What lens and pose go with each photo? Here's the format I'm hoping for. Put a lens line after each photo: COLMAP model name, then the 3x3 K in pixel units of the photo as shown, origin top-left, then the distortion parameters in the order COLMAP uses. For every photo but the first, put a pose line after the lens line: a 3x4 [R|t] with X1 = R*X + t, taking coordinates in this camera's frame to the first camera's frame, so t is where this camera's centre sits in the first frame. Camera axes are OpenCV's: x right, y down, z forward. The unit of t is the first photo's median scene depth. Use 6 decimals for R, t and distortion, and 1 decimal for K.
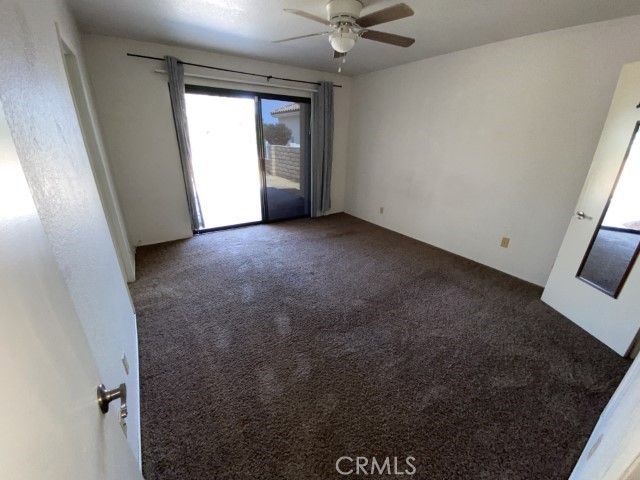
lens RADIAL K [[262.2, 0, 319.0], [0, 262.2, 238.8], [0, 0, 1]] dist [-0.004089, -0.001091]
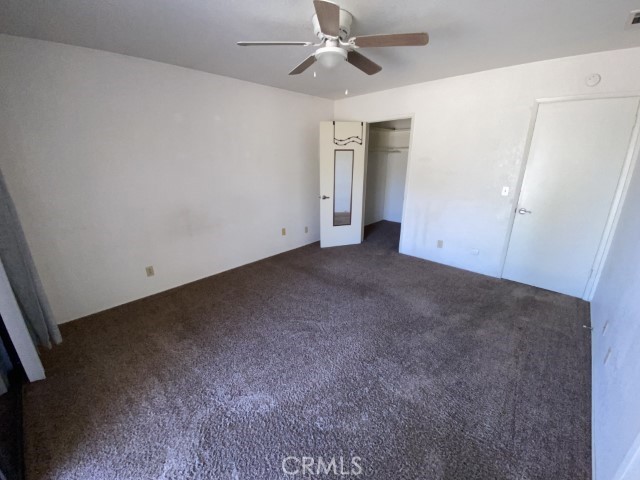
lens RADIAL K [[262.2, 0, 319.8], [0, 262.2, 240.1], [0, 0, 1]] dist [-0.004089, -0.001091]
pose [[-0.234538, -0.300225, 0.924585, -0.644607], [0.356053, 0.858490, 0.369082, -0.393007], [-0.904554, 0.415765, -0.094453, 0.964579]]
